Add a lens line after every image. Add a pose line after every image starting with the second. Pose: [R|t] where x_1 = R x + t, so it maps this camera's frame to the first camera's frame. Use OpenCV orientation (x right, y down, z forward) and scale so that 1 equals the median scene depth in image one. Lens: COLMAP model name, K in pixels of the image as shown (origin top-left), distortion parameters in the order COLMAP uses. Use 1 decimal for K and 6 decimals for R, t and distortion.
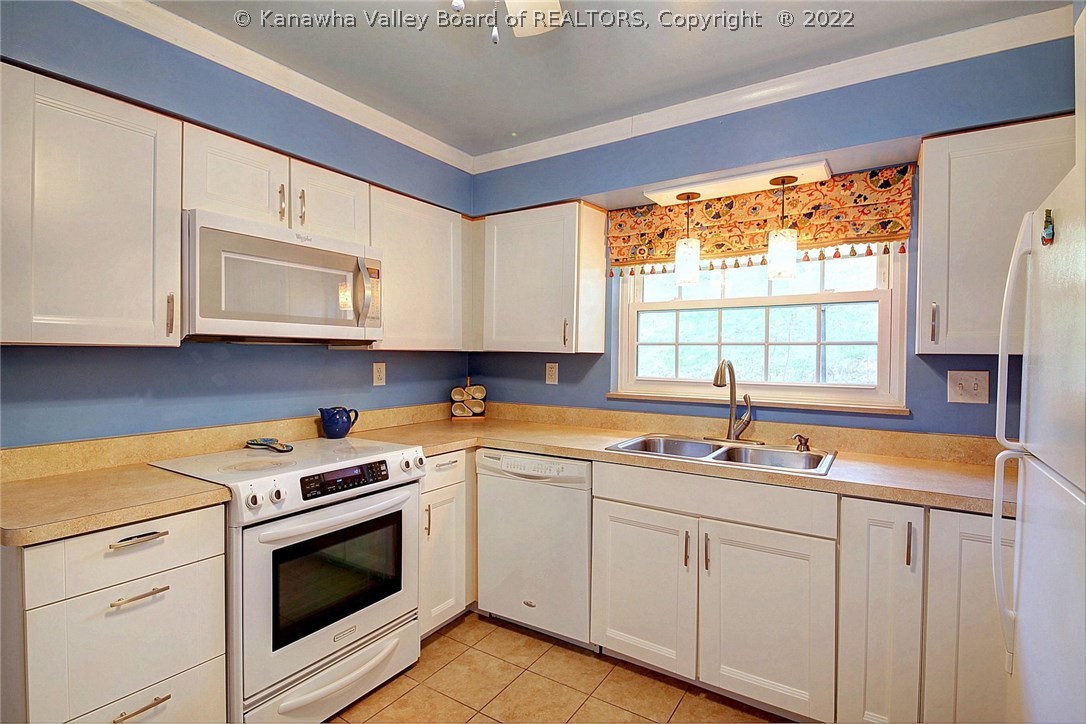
lens RADIAL K [[514.4, 0, 543.0], [0, 514.4, 362.0], [0, 0, 1]] dist [0.015986, -0.000478]
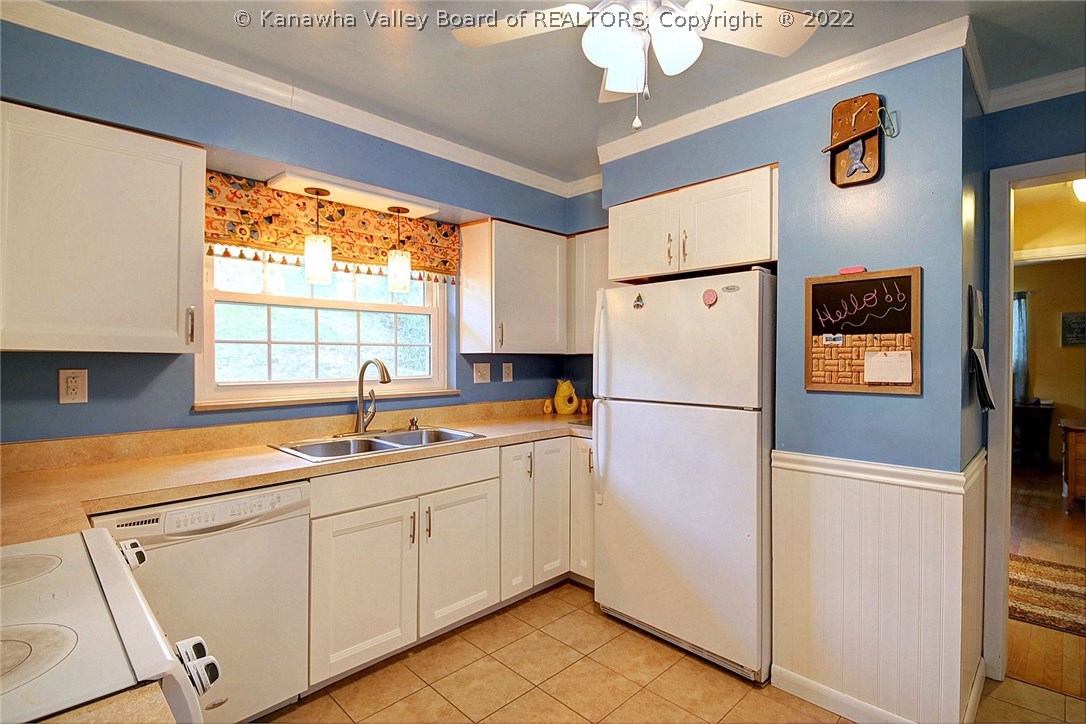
lens RADIAL K [[524.1, 0, 543.0], [0, 524.1, 362.0], [0, 0, 1]] dist [0.001161, -0.000038]
pose [[0.190611, -0.020440, 0.981453, -0.630496], [0.017040, 0.999701, 0.017510, -0.010391], [-0.981518, 0.013387, 0.190902, 0.408243]]
